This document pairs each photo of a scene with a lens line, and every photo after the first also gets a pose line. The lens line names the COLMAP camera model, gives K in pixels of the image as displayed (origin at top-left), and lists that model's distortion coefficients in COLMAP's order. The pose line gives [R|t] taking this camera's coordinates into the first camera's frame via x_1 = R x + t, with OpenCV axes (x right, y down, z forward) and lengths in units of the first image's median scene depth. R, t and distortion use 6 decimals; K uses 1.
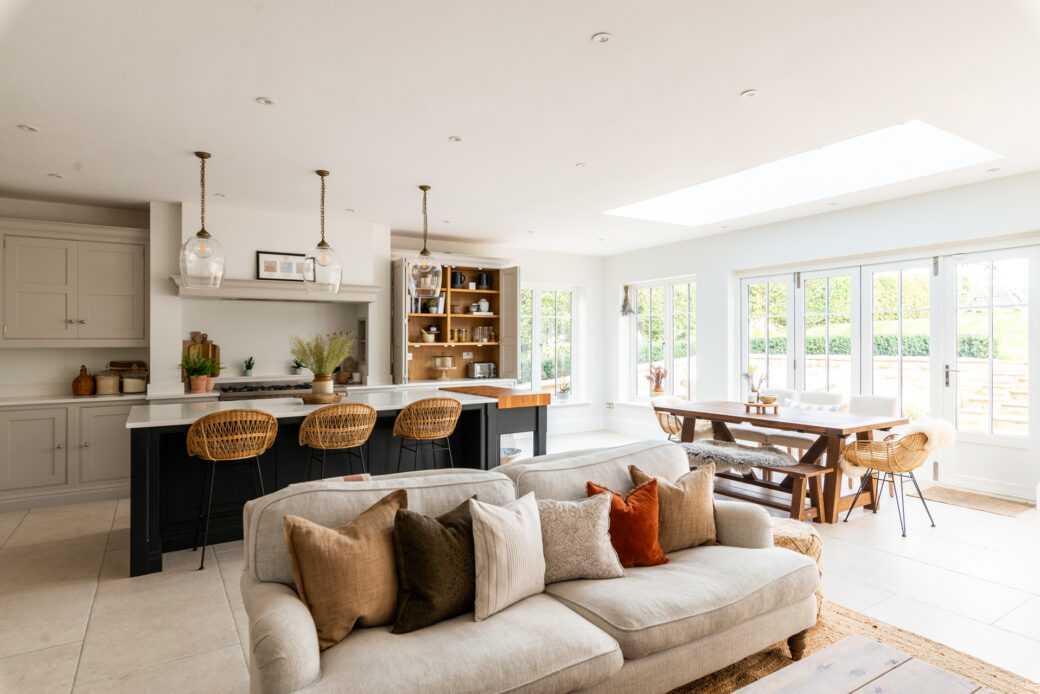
lens RADIAL K [[575.1, 0, 531.5], [0, 575.1, 345.7], [0, 0, 1]] dist [-0.003526, -0.000347]
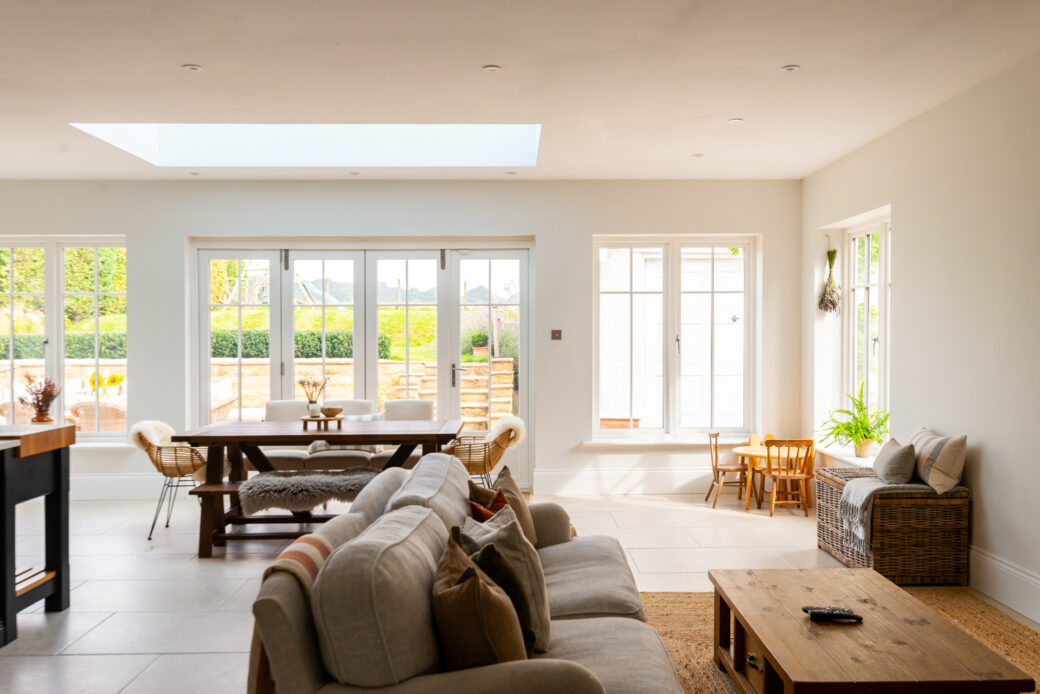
lens RADIAL K [[877.1, 0, 525.7], [0, 877.1, 337.5], [0, 0, 1]] dist [-0.010375, 0.023111]
pose [[0.533514, 0.004200, 0.845781, -0.406764], [0.004556, 0.999959, -0.007840, 0.001688], [-0.845779, 0.008036, 0.533473, 0.106488]]
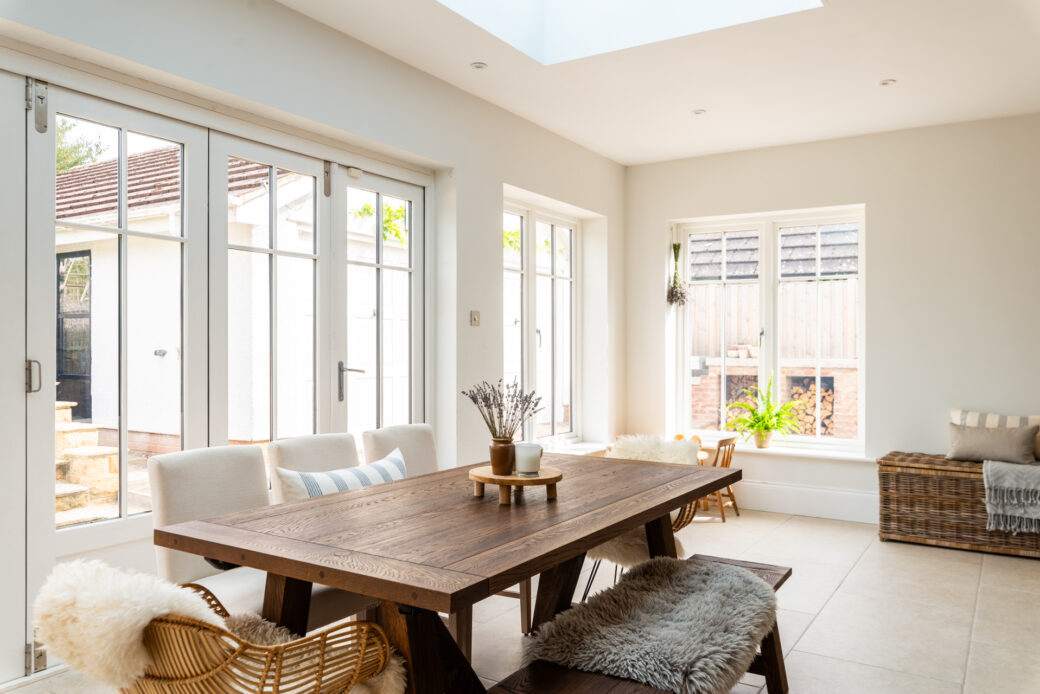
lens RADIAL K [[777.0, 0, 521.2], [0, 777.0, 347.1], [0, 0, 1]] dist [0.007677, -0.012180]
pose [[-0.409198, 0.008418, 0.912407, -0.033279], [0.001707, 0.999963, -0.008460, 0.024309], [-0.912444, -0.001905, -0.409197, 1.040179]]
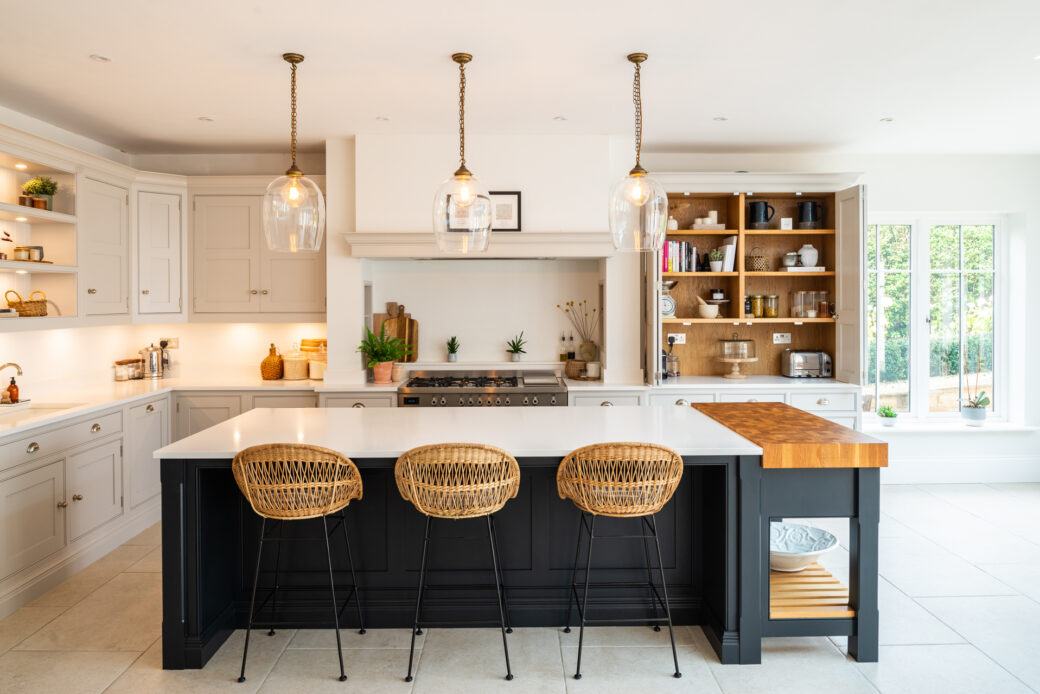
lens RADIAL K [[716.0, 0, 519.1], [0, 716.0, 303.4], [0, 0, 1]] dist [-0.012302, -0.006041]
pose [[0.843934, 0.007578, -0.536394, 0.076794], [-0.005279, 0.999969, 0.005821, -0.029747], [0.536421, -0.002081, 0.843948, 0.281679]]
